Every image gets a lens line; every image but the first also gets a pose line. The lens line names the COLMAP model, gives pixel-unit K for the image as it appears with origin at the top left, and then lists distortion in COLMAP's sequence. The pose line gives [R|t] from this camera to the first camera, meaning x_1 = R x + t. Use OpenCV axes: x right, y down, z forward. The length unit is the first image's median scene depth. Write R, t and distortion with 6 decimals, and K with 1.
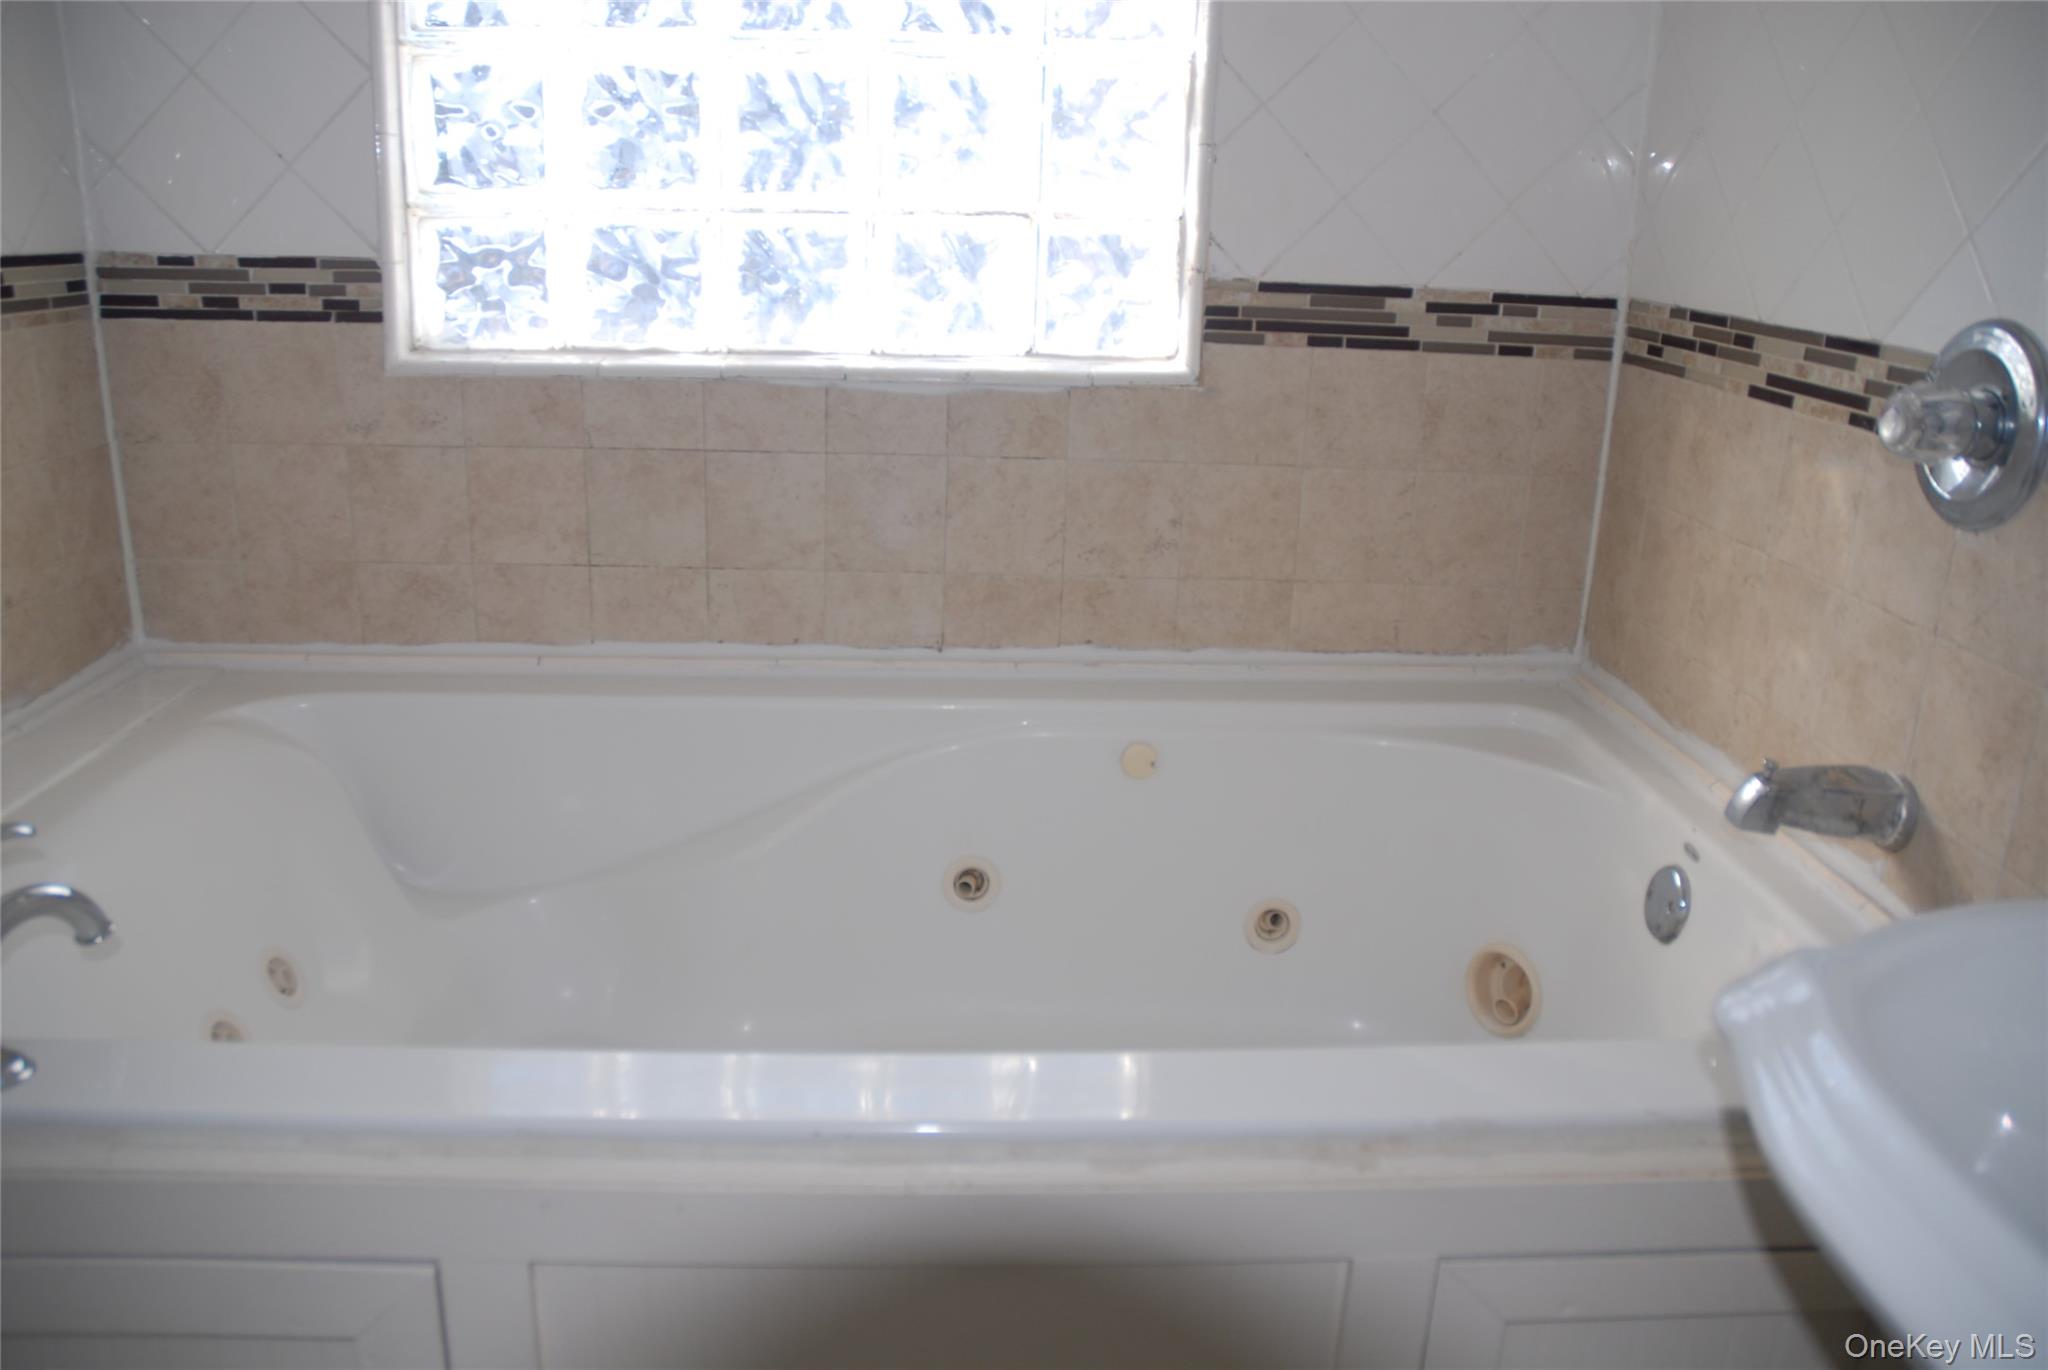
lens RADIAL K [[1558.6, 0, 1024.0], [0, 1558.6, 685.0], [0, 0, 1]] dist [-0.163978, 0.115362]
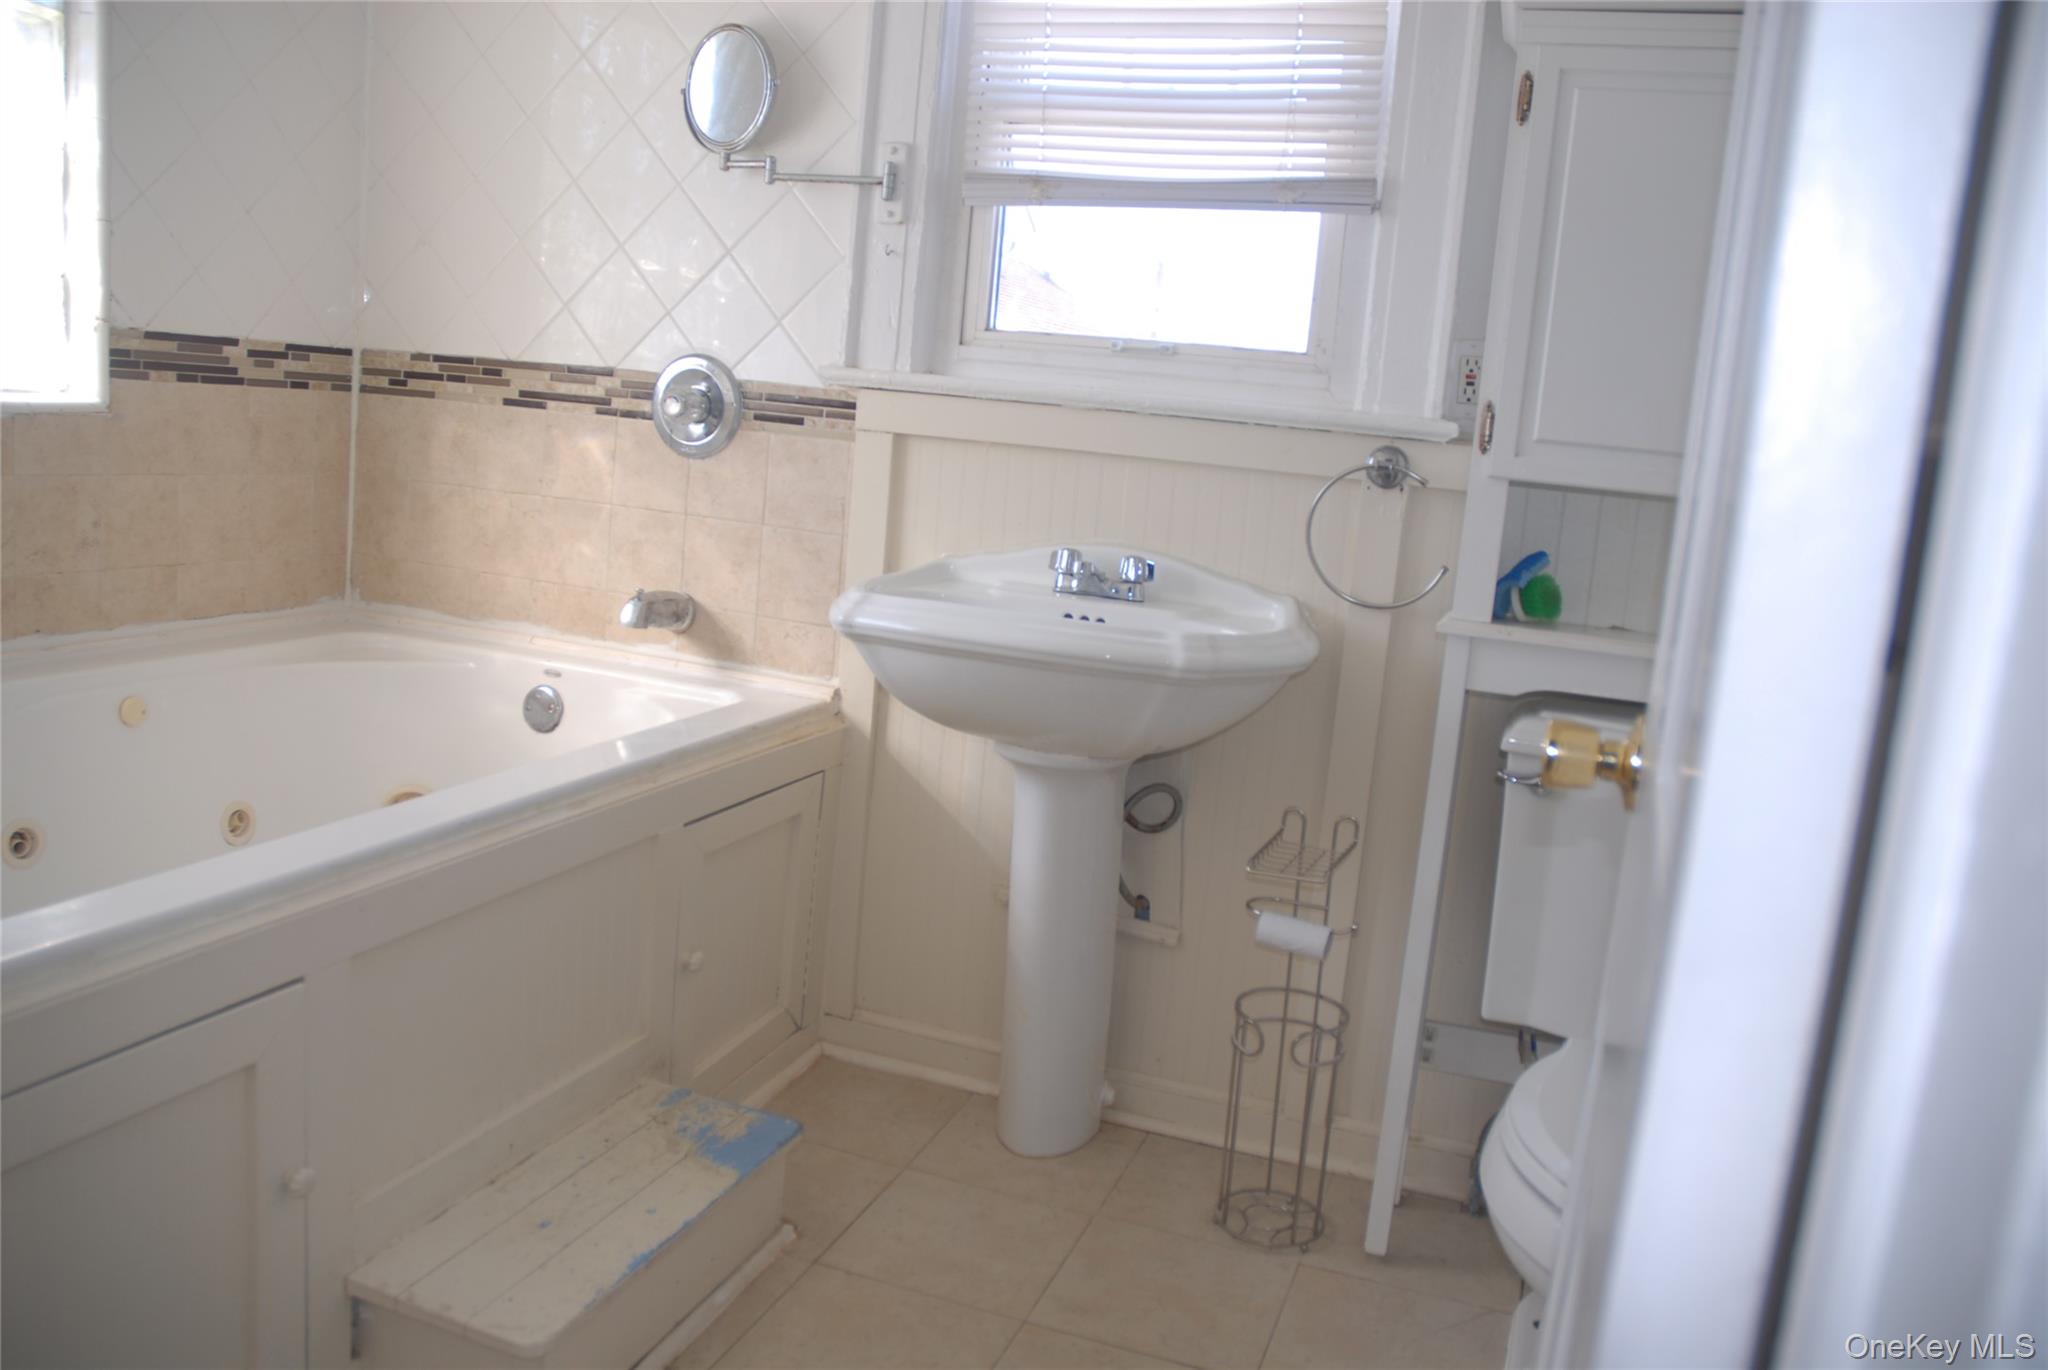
lens RADIAL K [[1558.6, 0, 1024.0], [0, 1558.6, 685.0], [0, 0, 1]] dist [-0.163978, 0.115362]
pose [[0.384906, -0.152263, 0.910309, -0.734689], [0.198914, 0.976805, 0.079279, 0.075267], [-0.901266, 0.150559, 0.406265, -0.125356]]
